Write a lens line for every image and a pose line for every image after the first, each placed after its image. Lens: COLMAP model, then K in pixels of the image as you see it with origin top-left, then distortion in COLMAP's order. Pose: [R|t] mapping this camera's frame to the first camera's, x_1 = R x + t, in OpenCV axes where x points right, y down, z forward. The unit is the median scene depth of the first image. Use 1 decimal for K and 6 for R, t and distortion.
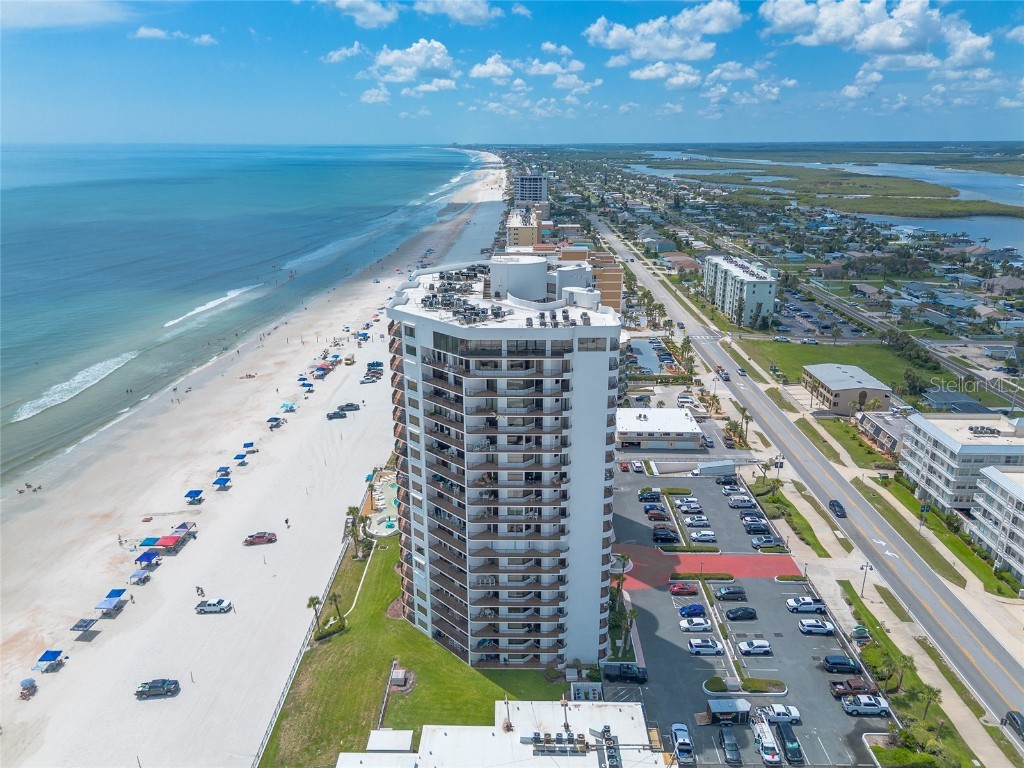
lens RADIAL K [[744.9, 0, 509.3], [0, 744.9, 384.6], [0, 0, 1]] dist [0.090722, -0.105703]
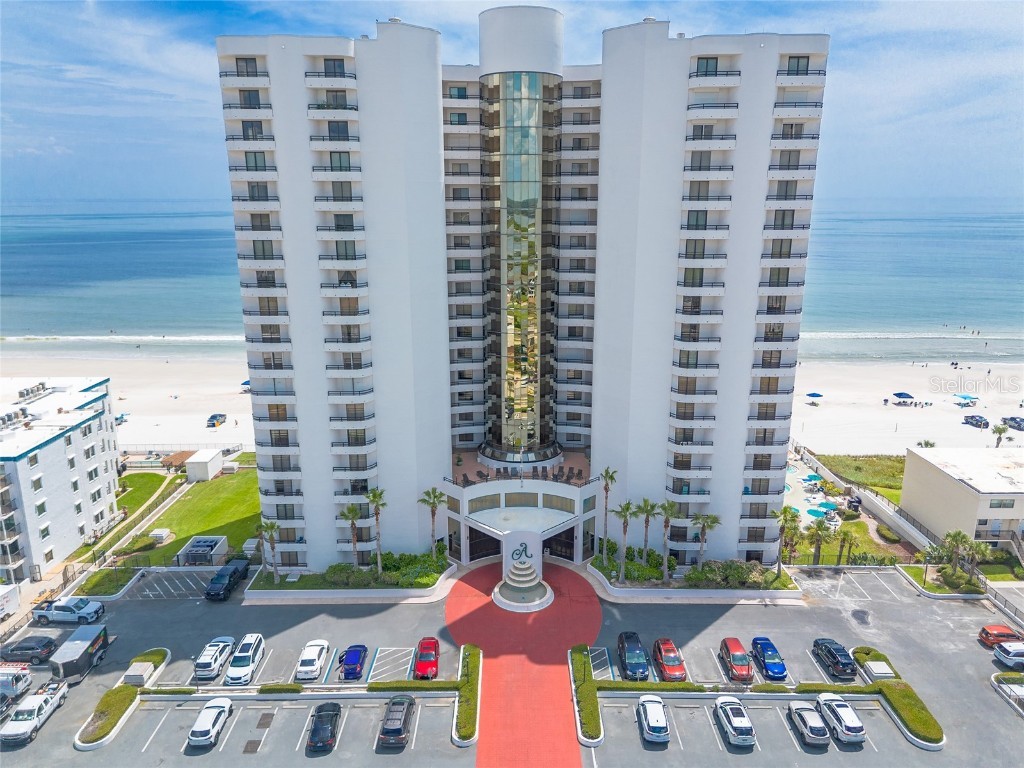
lens RADIAL K [[744.9, 0, 509.3], [0, 744.9, 384.6], [0, 0, 1]] dist [0.090722, -0.105703]
pose [[-0.002761, 0.246248, -0.969203, 0.460642], [-0.315376, 0.919530, 0.234526, -0.014565], [0.948963, 0.306311, 0.075122, 0.666808]]
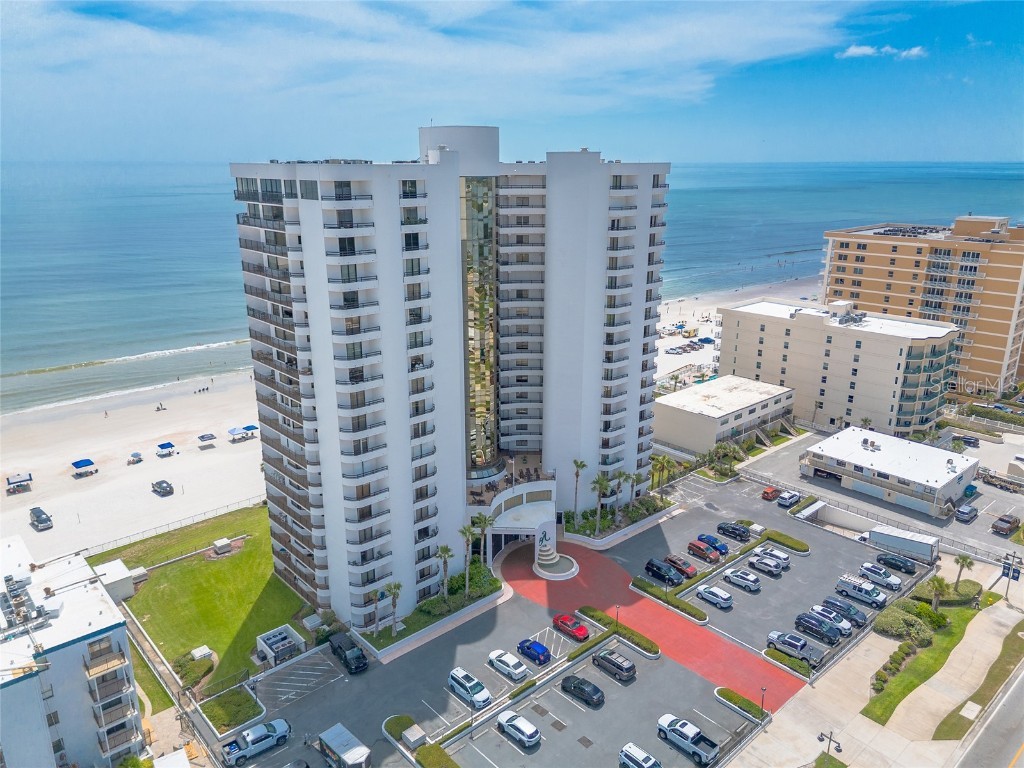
lens RADIAL K [[744.9, 0, 509.3], [0, 744.9, 384.6], [0, 0, 1]] dist [0.090722, -0.105703]
pose [[0.671538, 0.215014, -0.709088, 0.433849], [-0.233686, 0.969591, 0.072695, 0.019259], [0.703156, 0.116886, 0.701363, 0.326517]]
